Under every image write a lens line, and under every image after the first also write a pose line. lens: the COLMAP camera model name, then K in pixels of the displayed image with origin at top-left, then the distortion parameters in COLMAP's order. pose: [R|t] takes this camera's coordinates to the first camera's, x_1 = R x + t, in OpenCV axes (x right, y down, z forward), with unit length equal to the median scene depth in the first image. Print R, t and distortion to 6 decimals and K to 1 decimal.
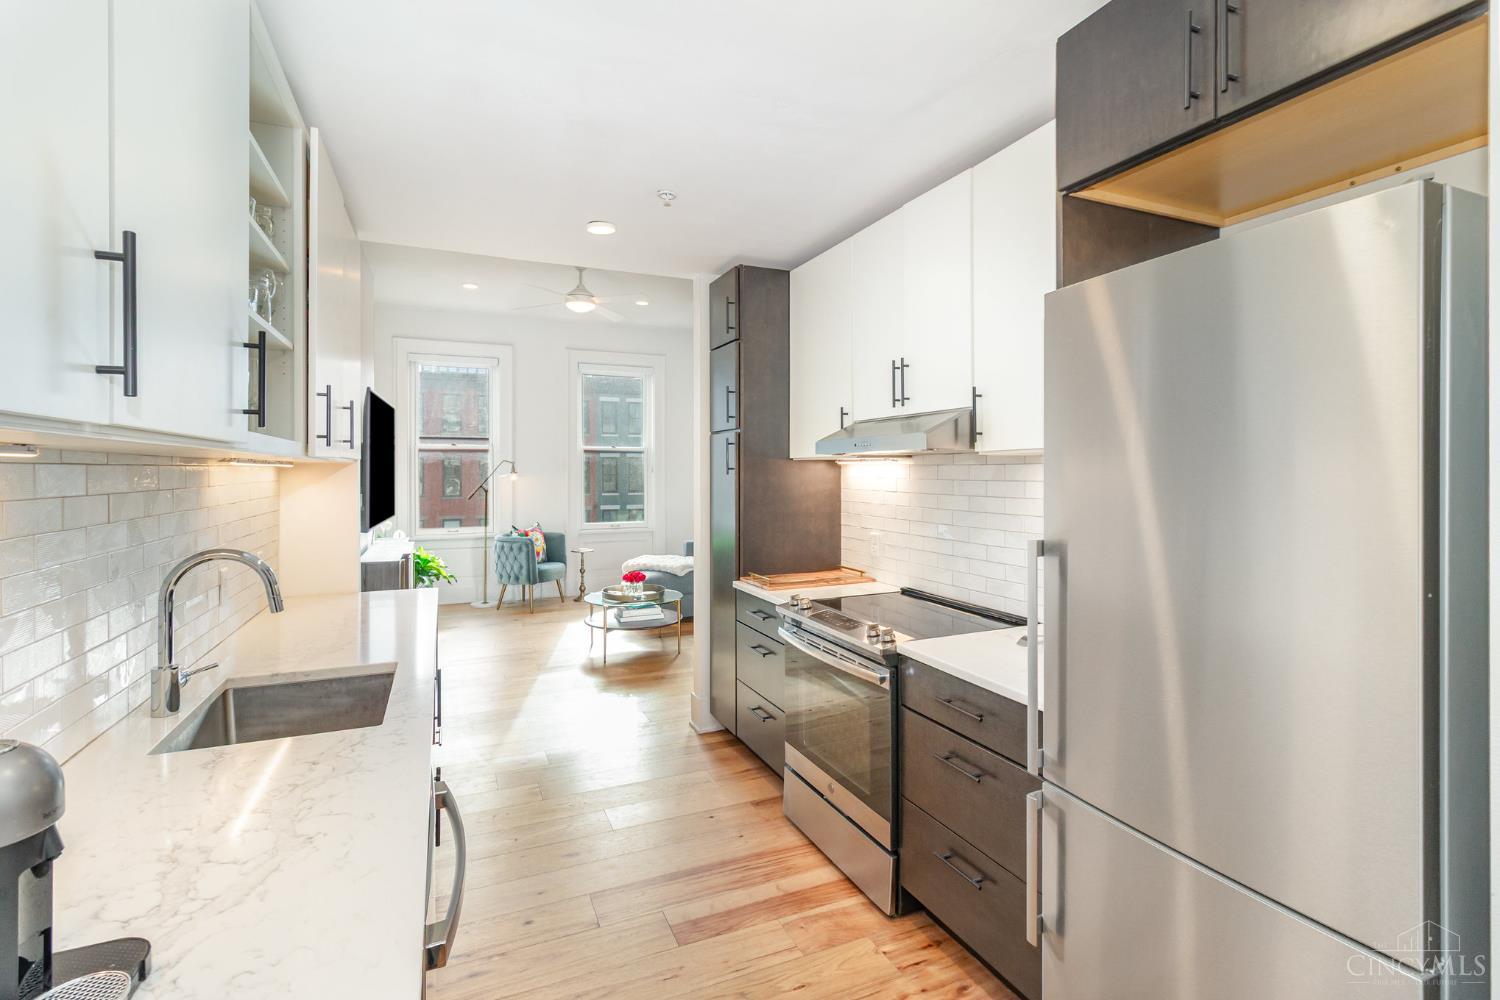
lens RADIAL K [[688.7, 0, 754.6], [0, 688.7, 474.6], [0, 0, 1]] dist [-0.000093, 0.000665]
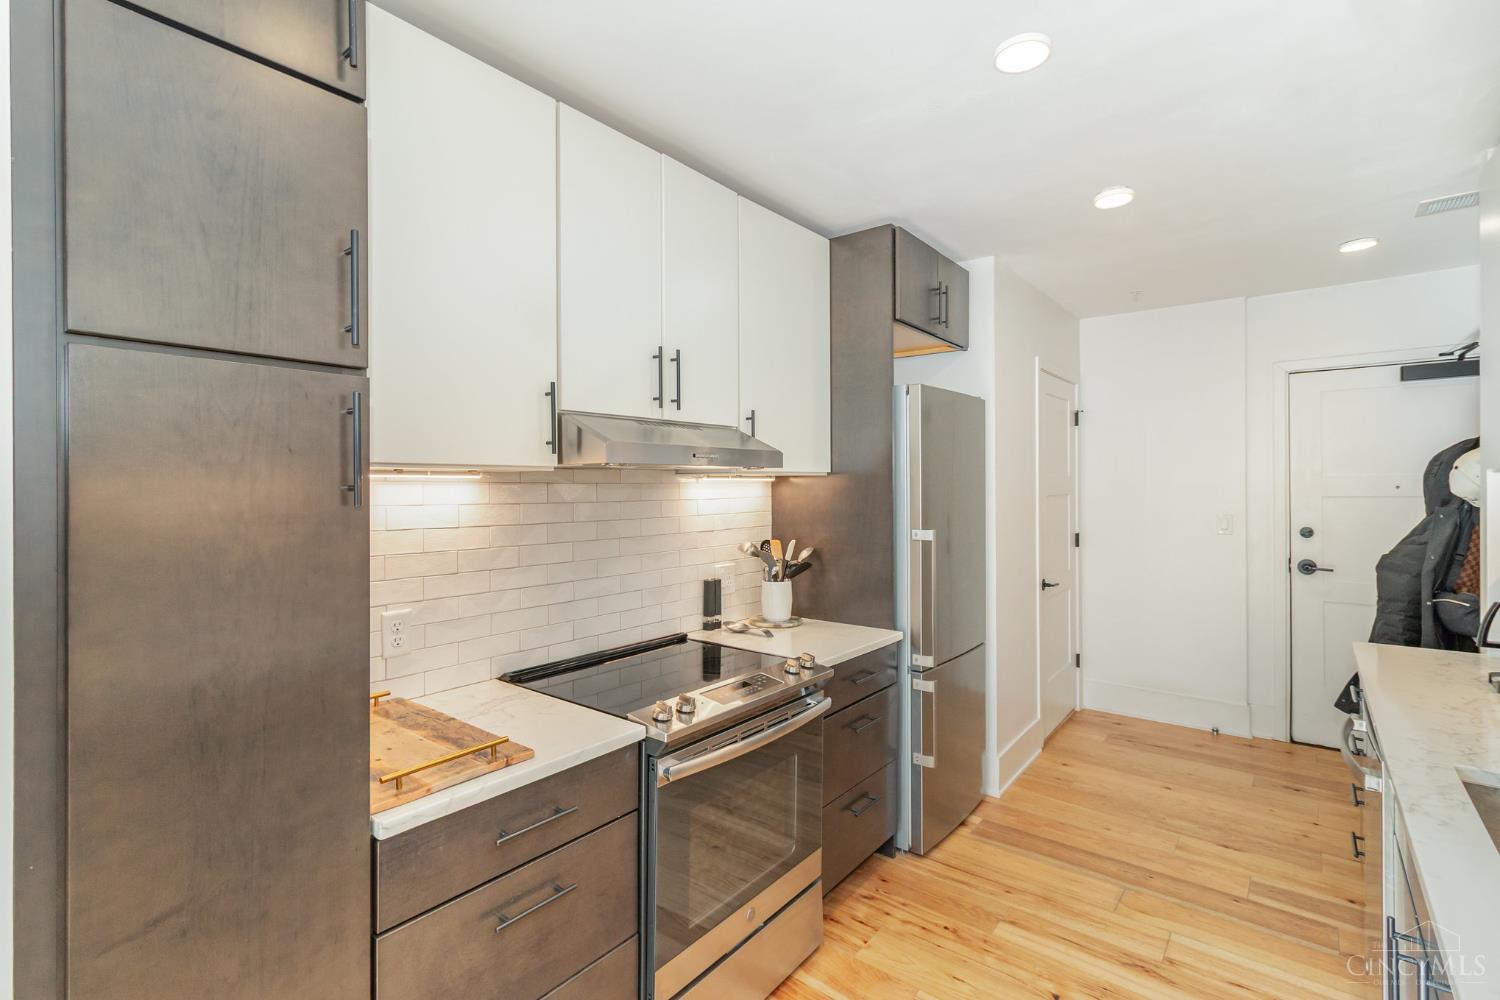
lens RADIAL K [[688.7, 0, 749.8], [0, 688.7, 486.1], [0, 0, 1]] dist [-0.000093, 0.000665]
pose [[-0.456575, 0.000204, 0.889685, -0.275036], [0.006912, 0.999971, 0.003318, -0.006722], [-0.889658, 0.007664, -0.456563, 0.664485]]
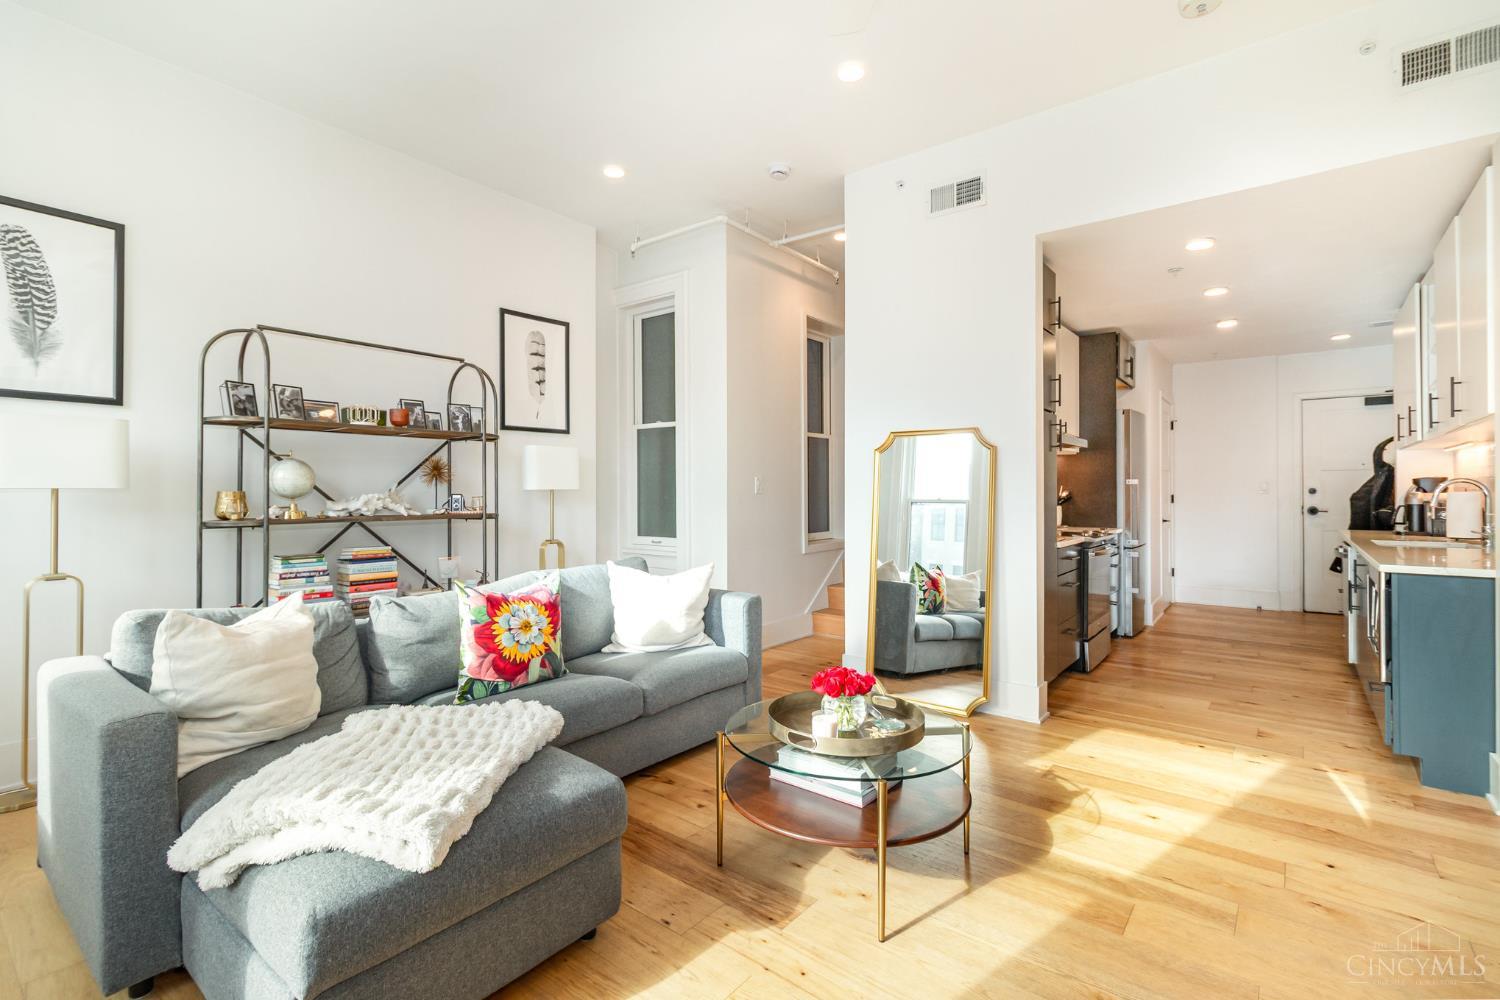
lens RADIAL K [[688.7, 0, 741.9], [0, 688.7, 481.6], [0, 0, 1]] dist [-0.000093, 0.000665]
pose [[-0.461231, 0.006017, 0.887260, -0.540698], [0.004582, 0.999980, -0.004399, 0.032588], [-0.887268, 0.002037, -0.461250, 1.334852]]
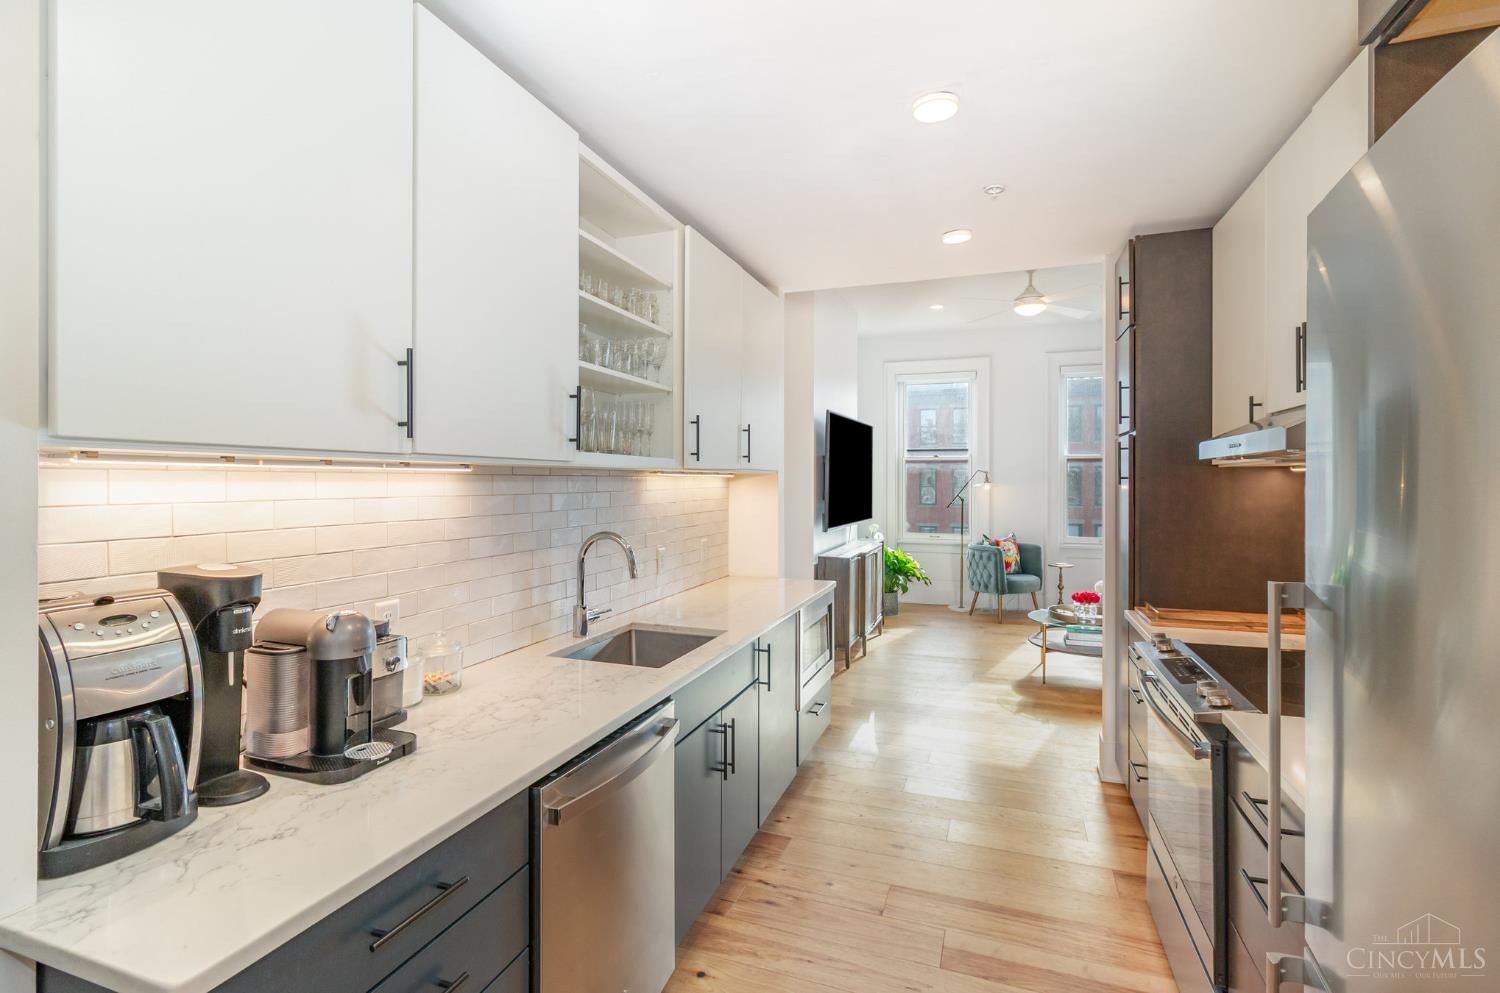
lens RADIAL K [[688.7, 0, 752.6], [0, 688.7, 484.8], [0, 0, 1]] dist [-0.000093, 0.000665]
pose [[0.721470, 0.005635, -0.692423, 0.139453], [-0.005429, 0.999982, 0.002481, 0.000175], [0.692425, 0.001970, 0.721488, 0.041988]]
